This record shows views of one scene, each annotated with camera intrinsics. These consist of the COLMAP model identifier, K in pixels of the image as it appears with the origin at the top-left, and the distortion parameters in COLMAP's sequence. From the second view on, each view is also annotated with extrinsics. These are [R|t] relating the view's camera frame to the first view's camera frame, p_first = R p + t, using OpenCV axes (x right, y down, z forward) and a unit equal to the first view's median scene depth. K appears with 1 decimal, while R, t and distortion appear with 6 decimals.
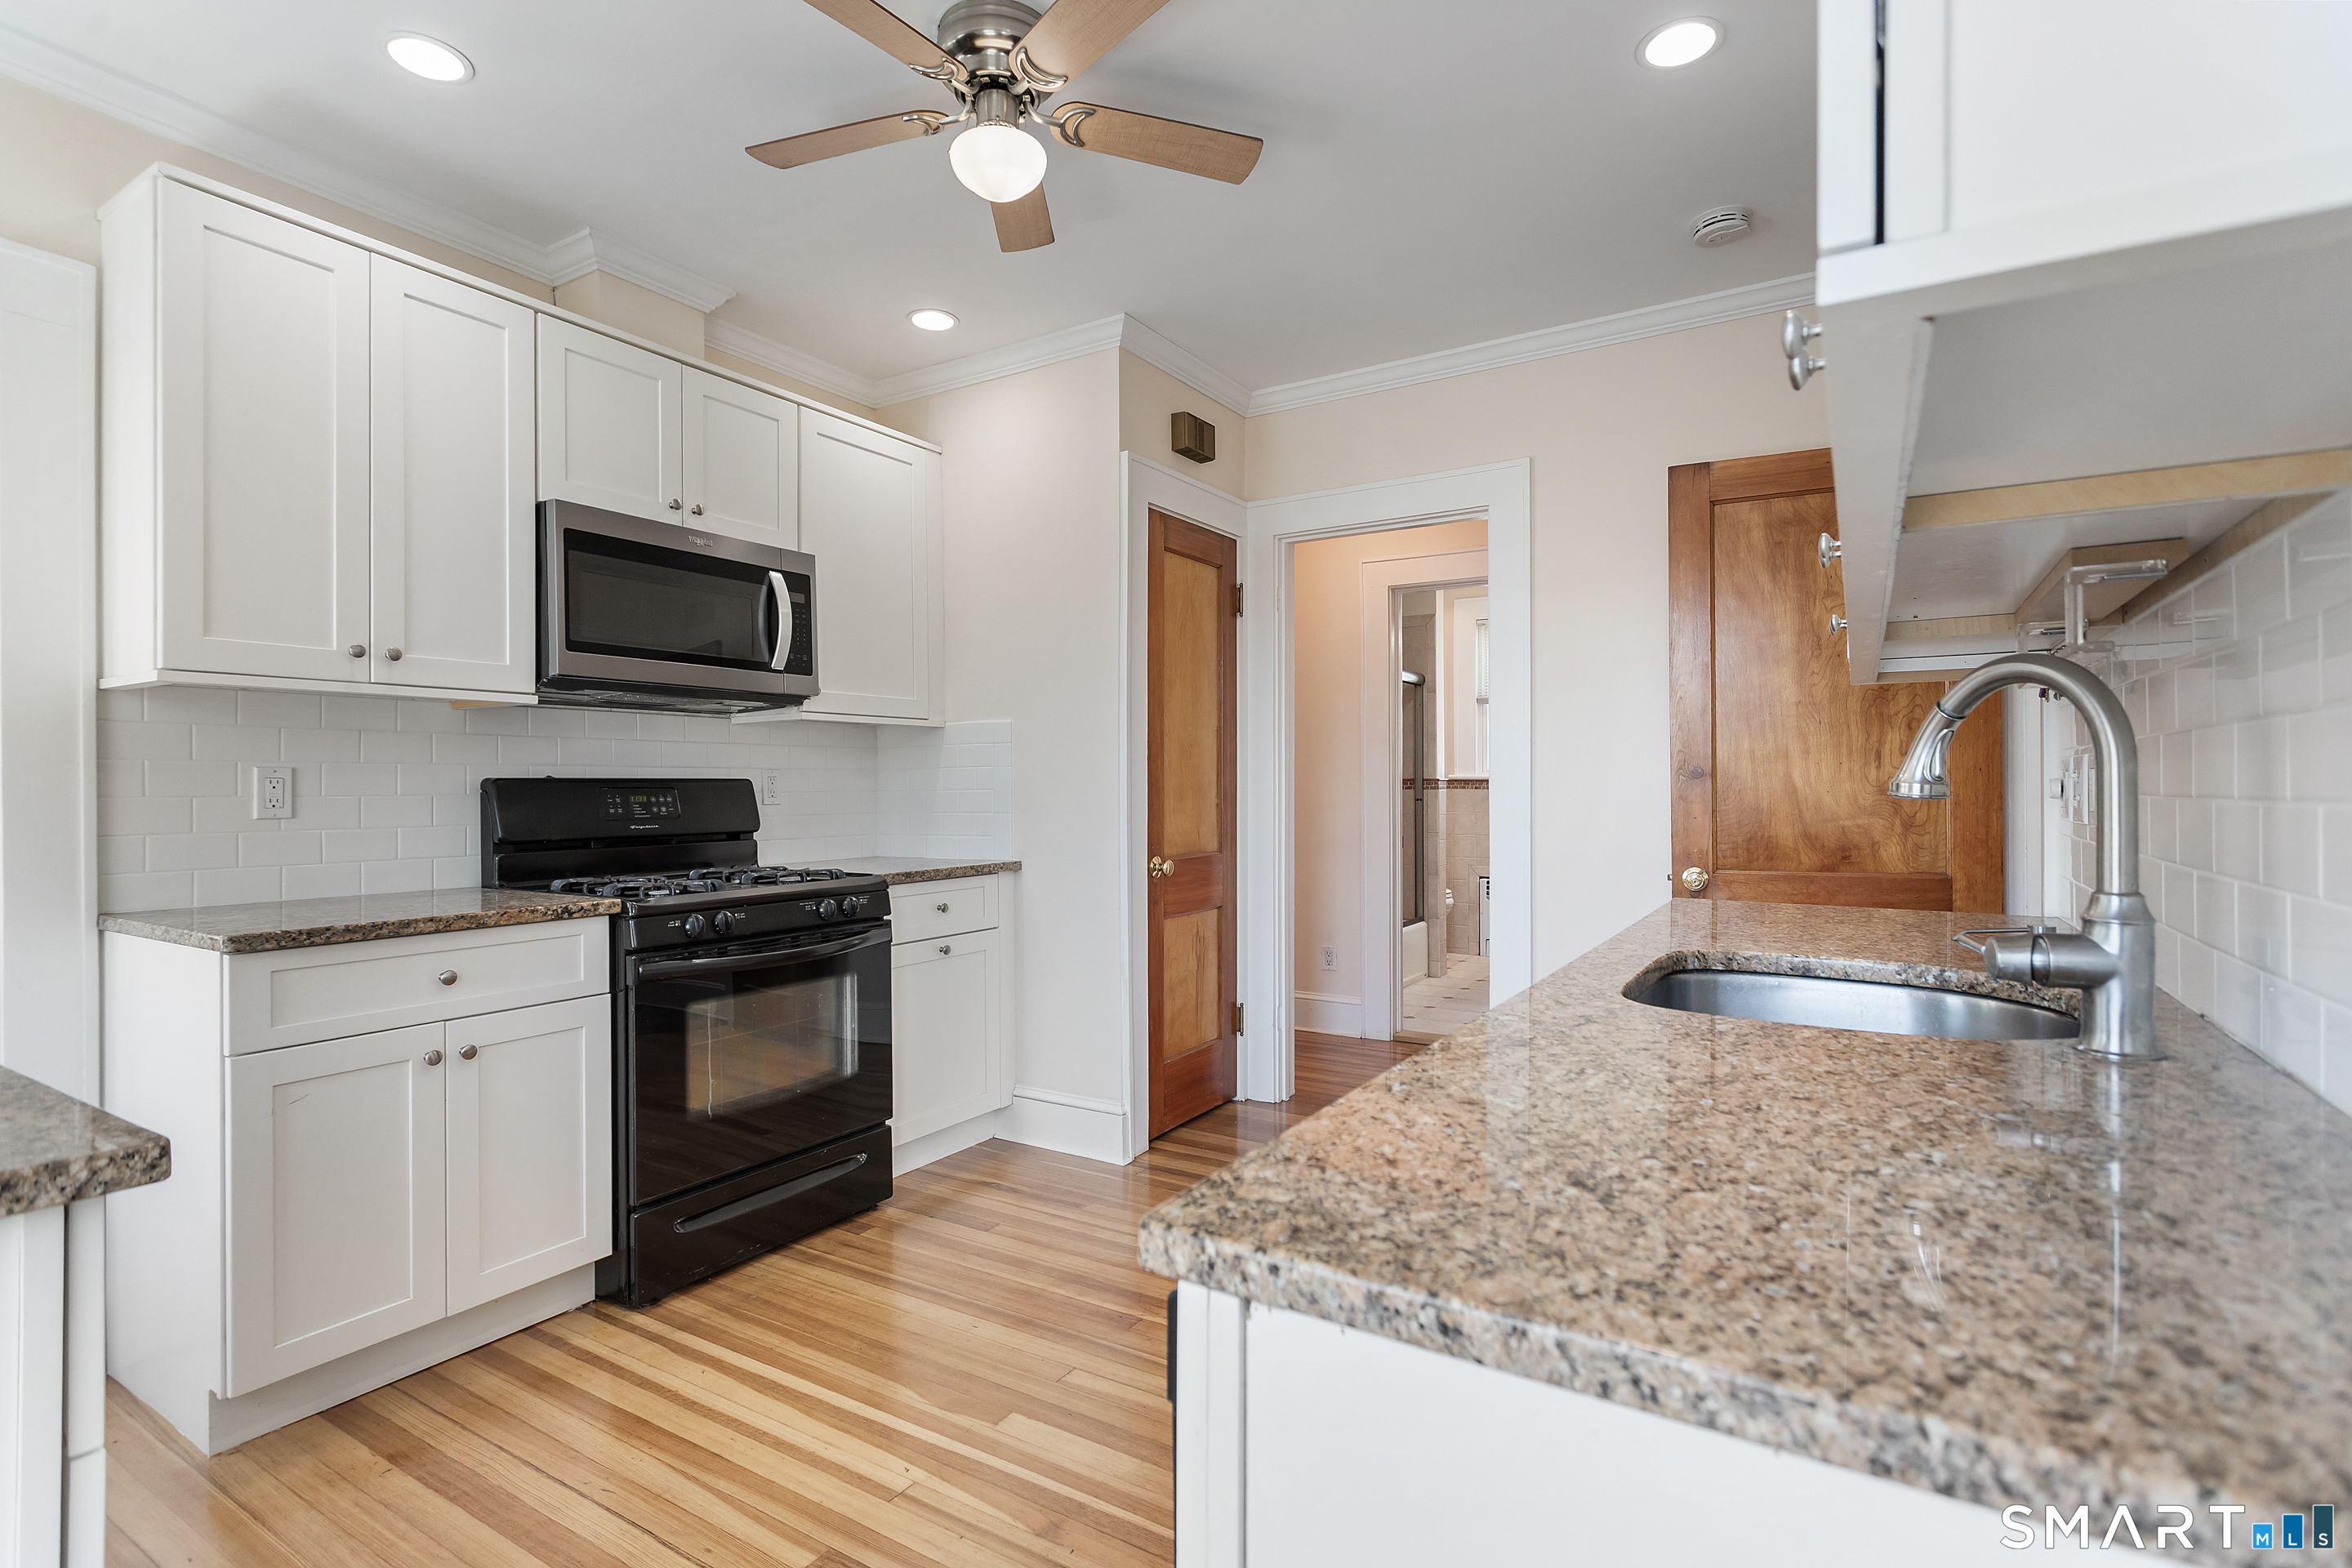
lens RADIAL K [[1110.1, 0, 1175.9], [0, 1110.1, 781.8], [0, 0, 1]] dist [0.000695, -0.000119]
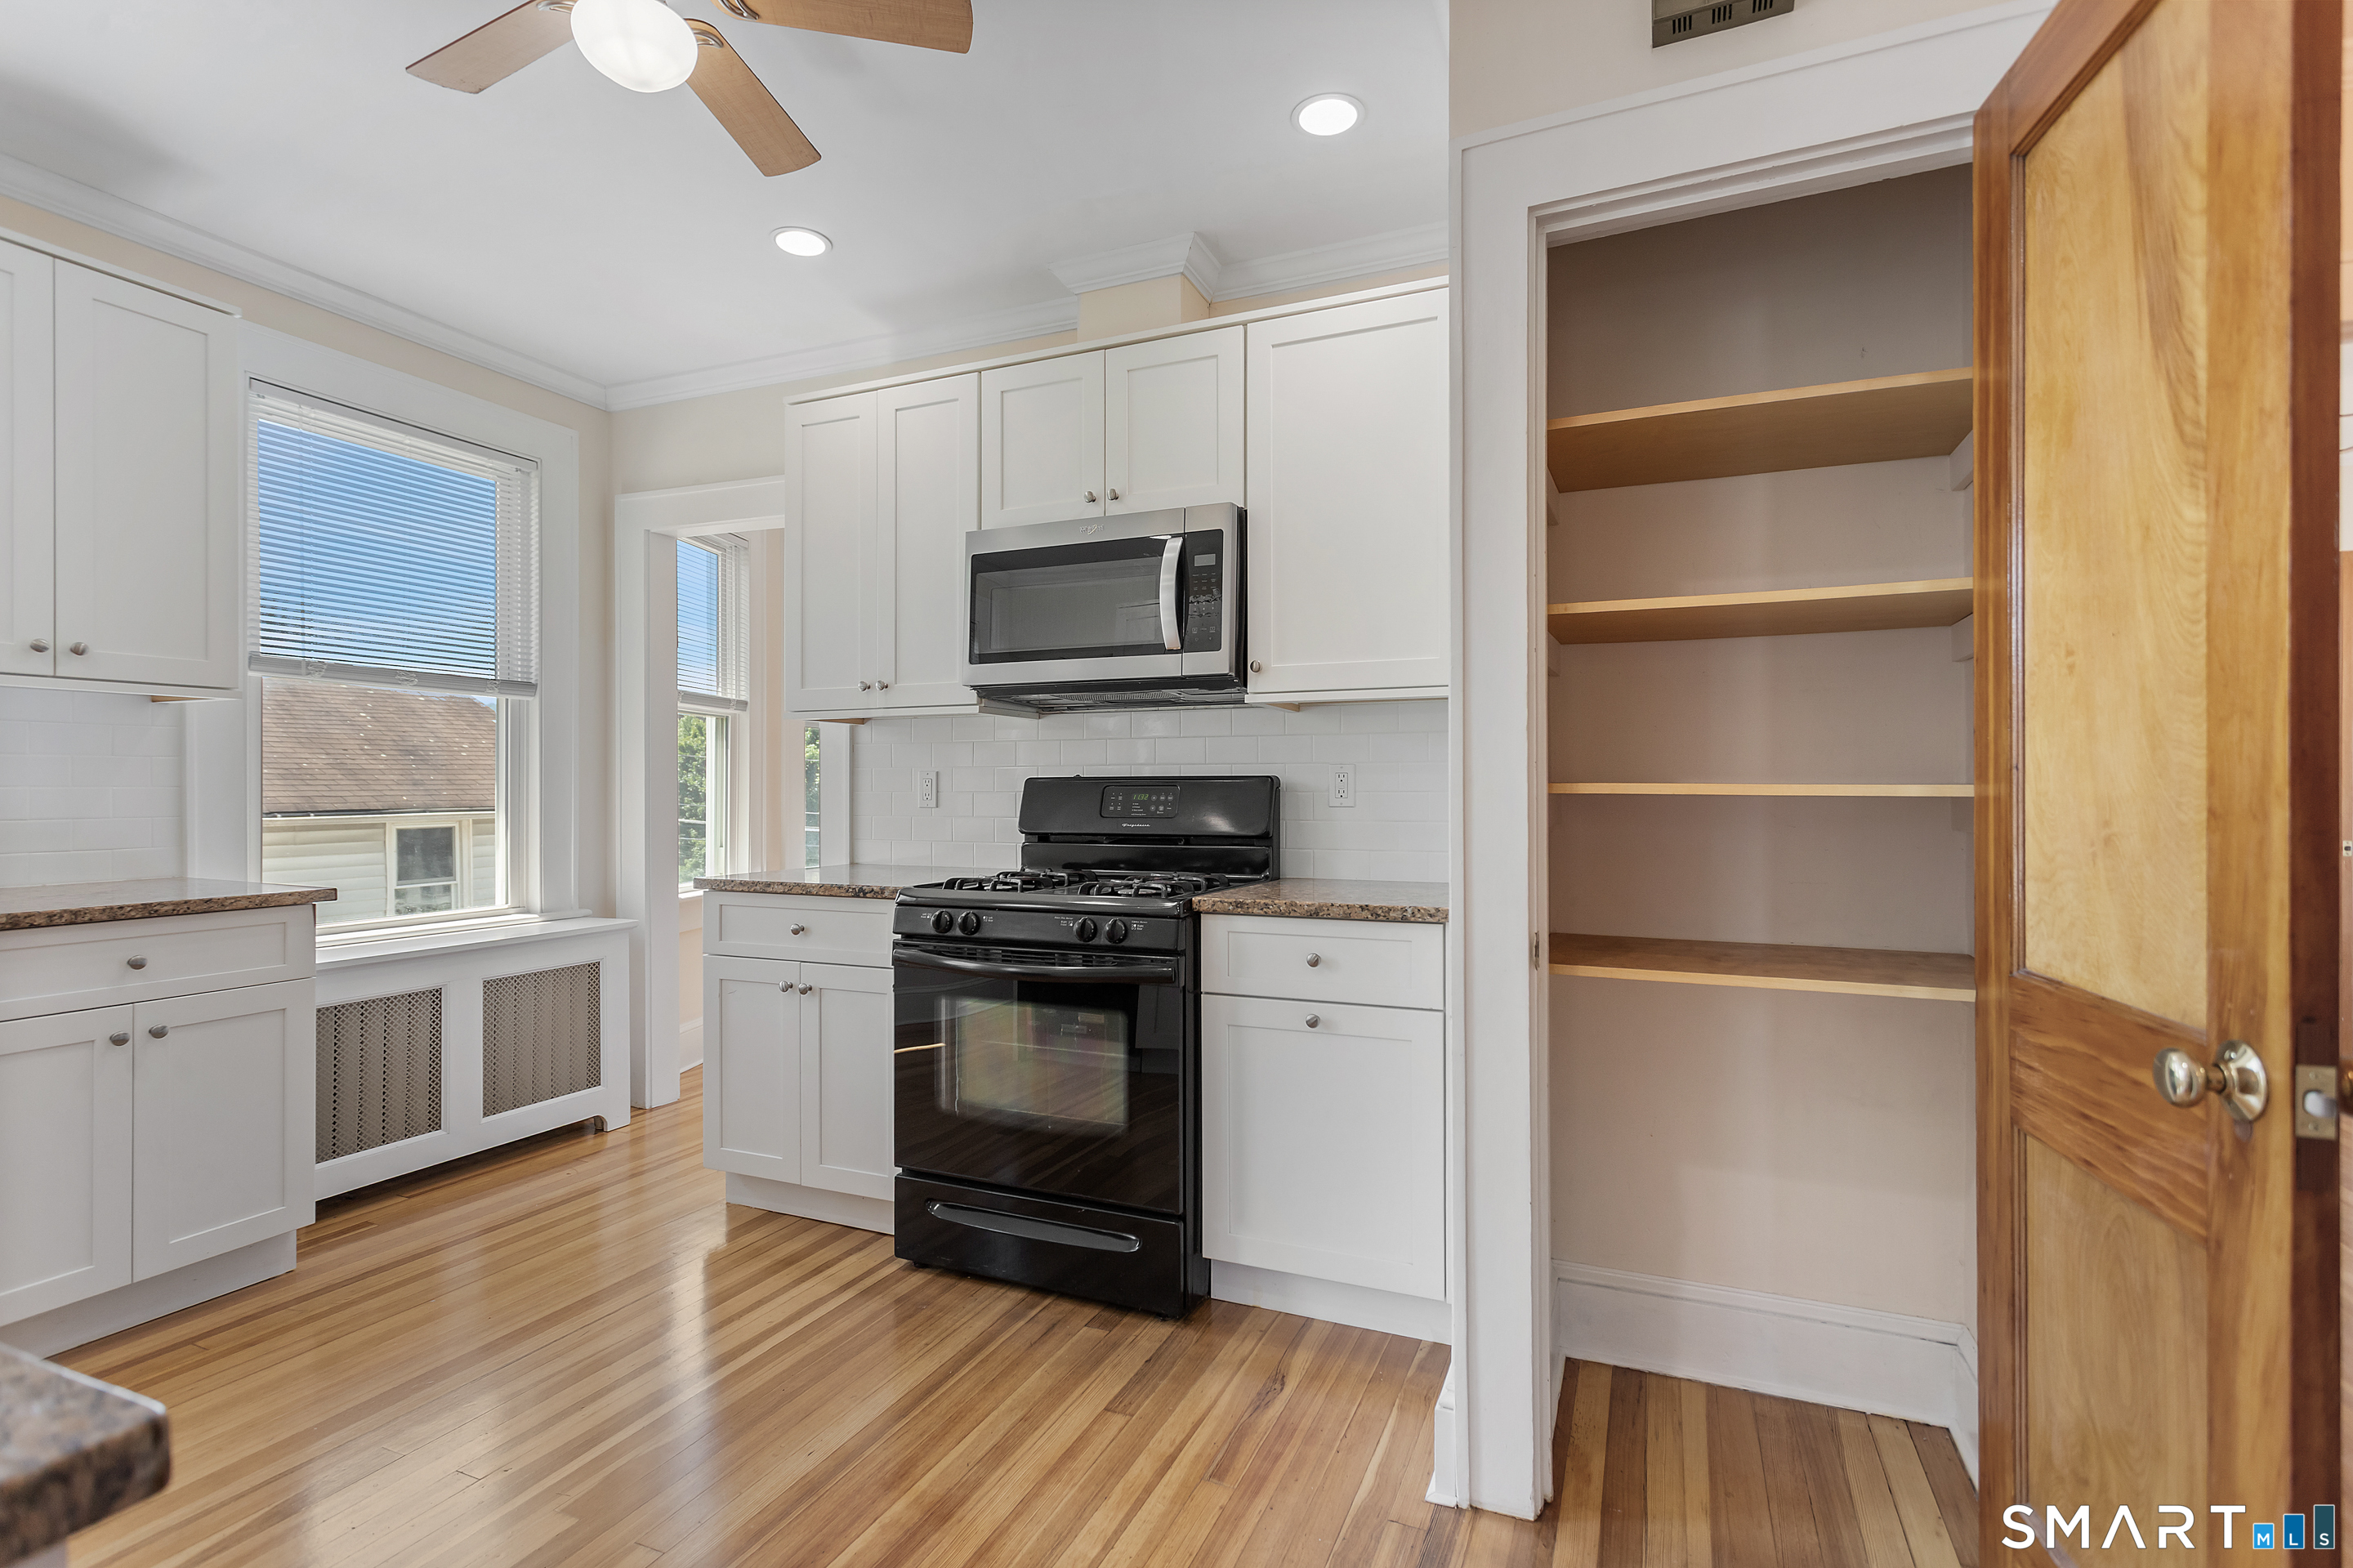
lens RADIAL K [[1110.6, 0, 1177.0], [0, 1110.6, 786.9], [0, 0, 1]] dist [0.000695, -0.000119]
pose [[0.134790, 0.001587, -0.990873, 0.524634], [0.004822, 0.999986, 0.002258, 0.004112], [0.990862, -0.005082, 0.134781, 0.926177]]
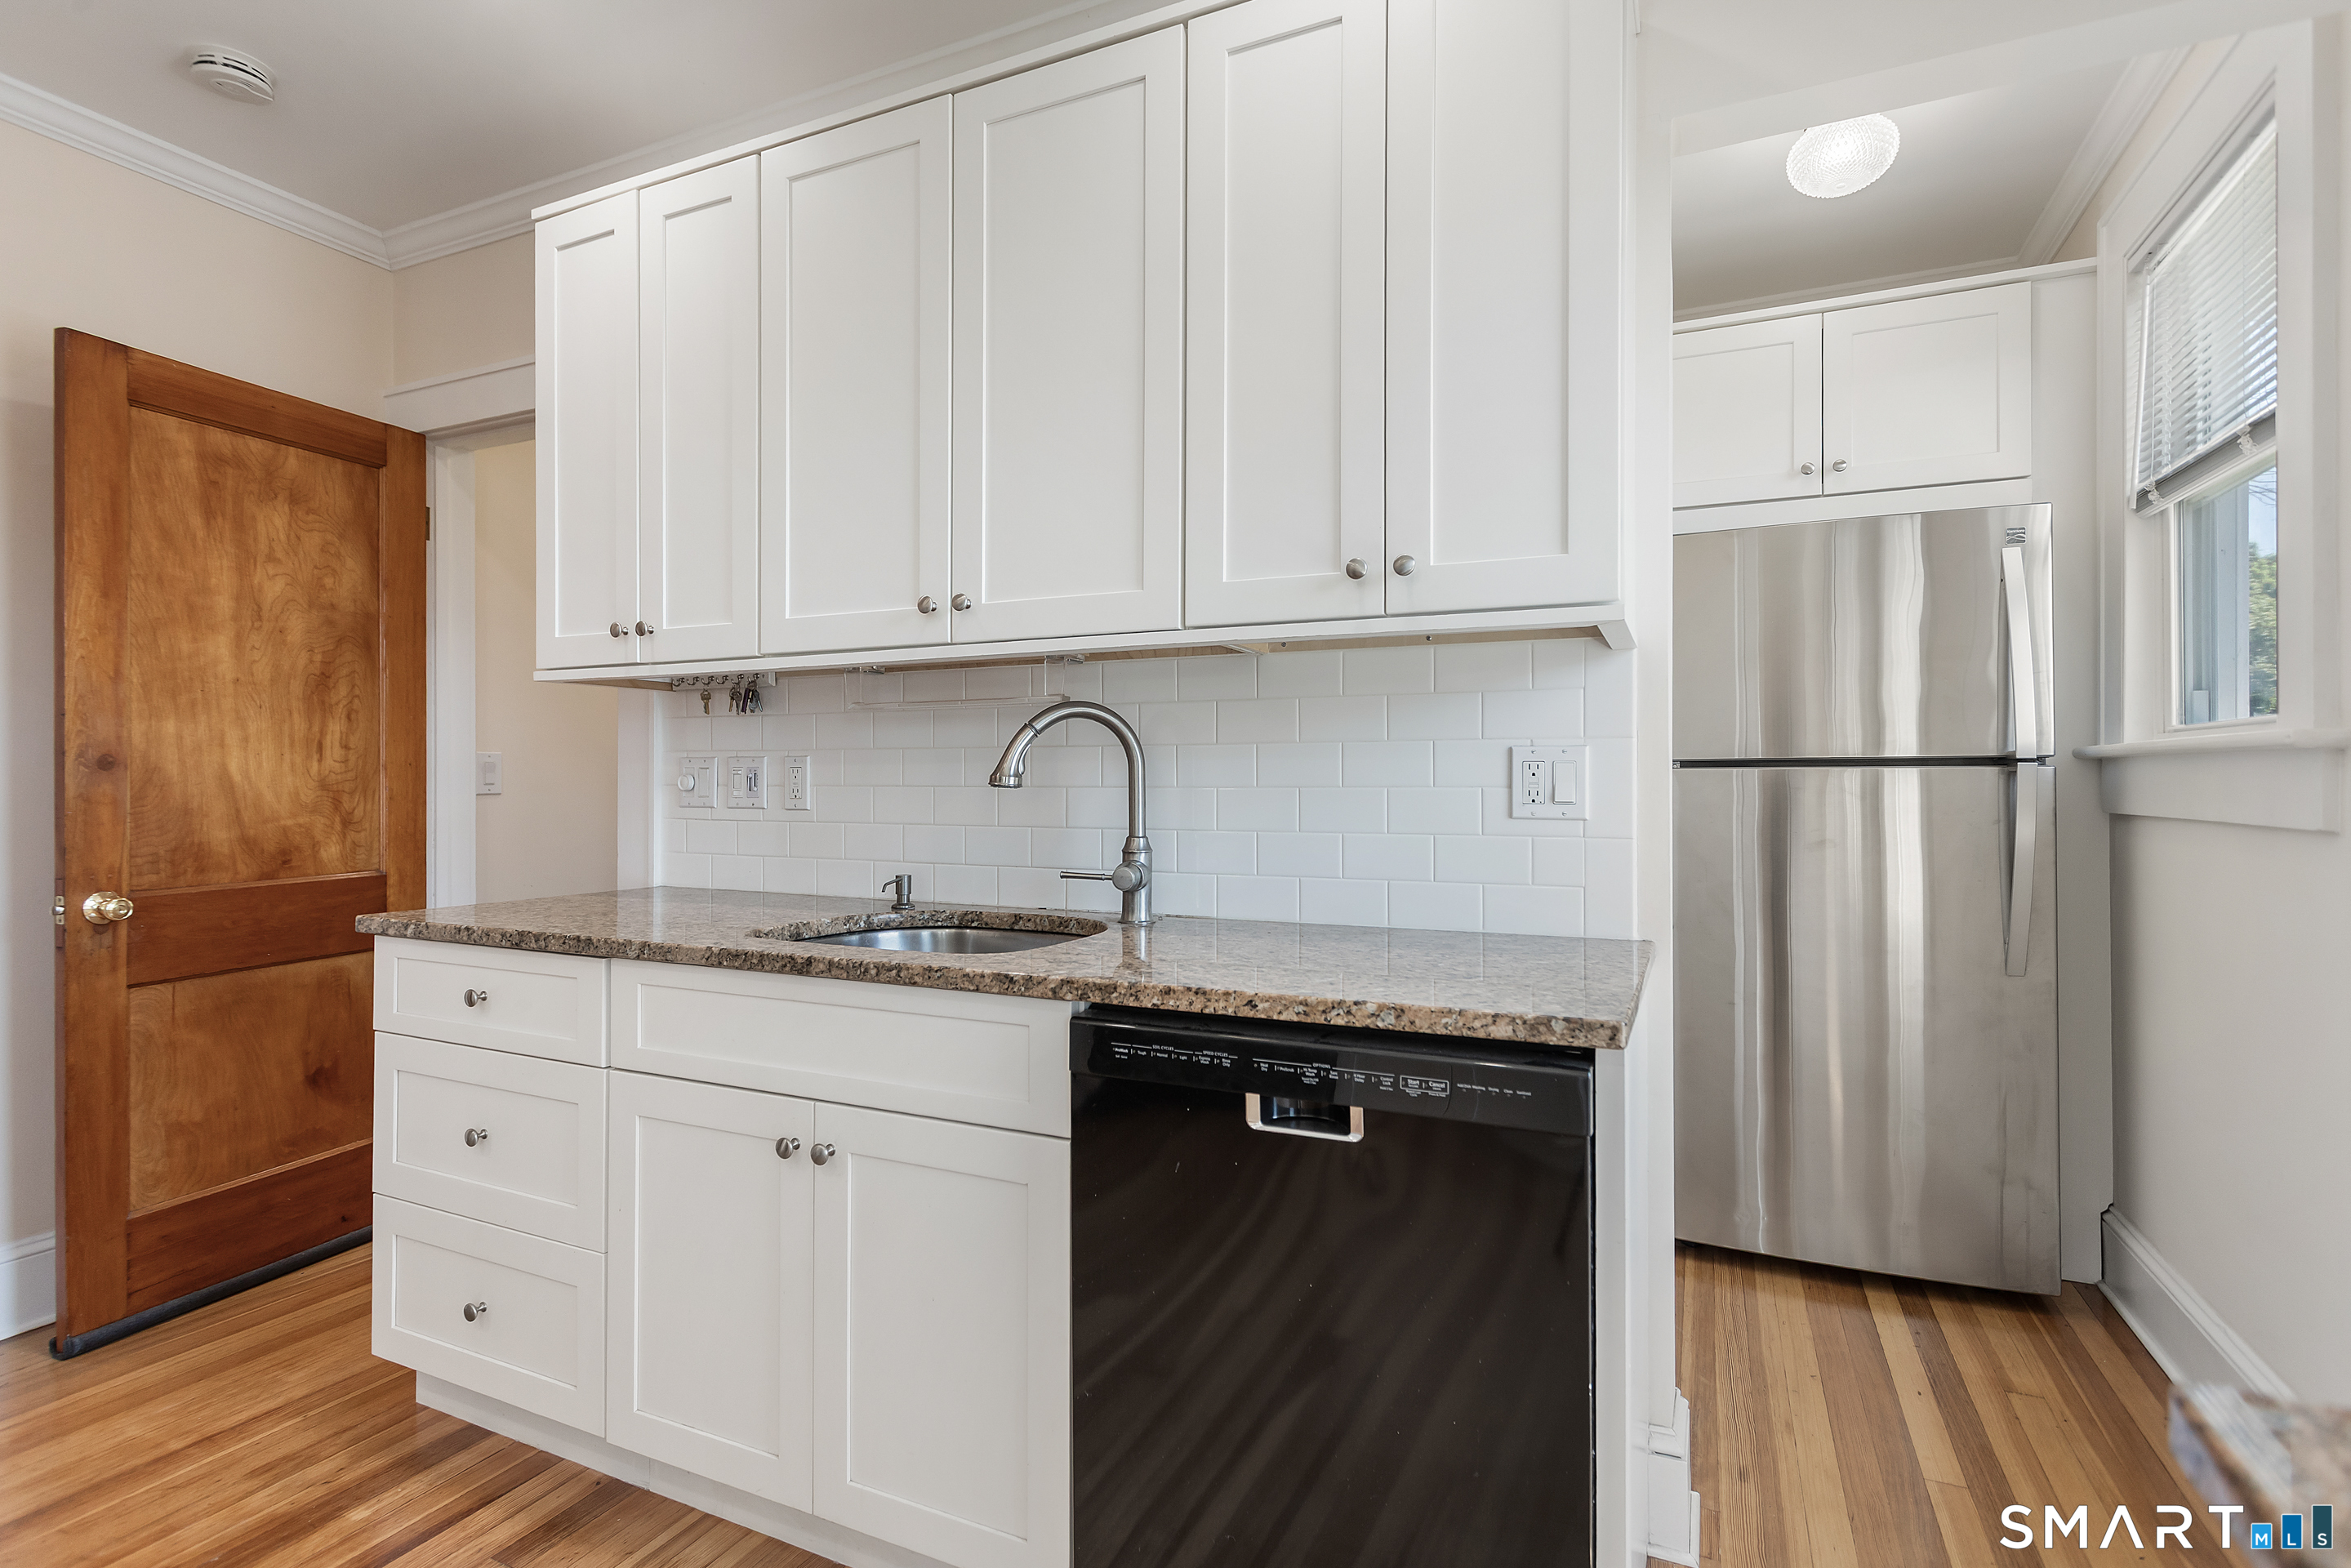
lens RADIAL K [[1109.7, 0, 1222.6], [0, 1109.7, 767.0], [0, 0, 1]] dist [0.000695, -0.000119]
pose [[-0.136051, 0.013960, 0.990603, -0.372150], [-0.005443, 0.999875, -0.014838, 0.002014], [-0.990687, -0.007411, -0.135958, 0.386704]]
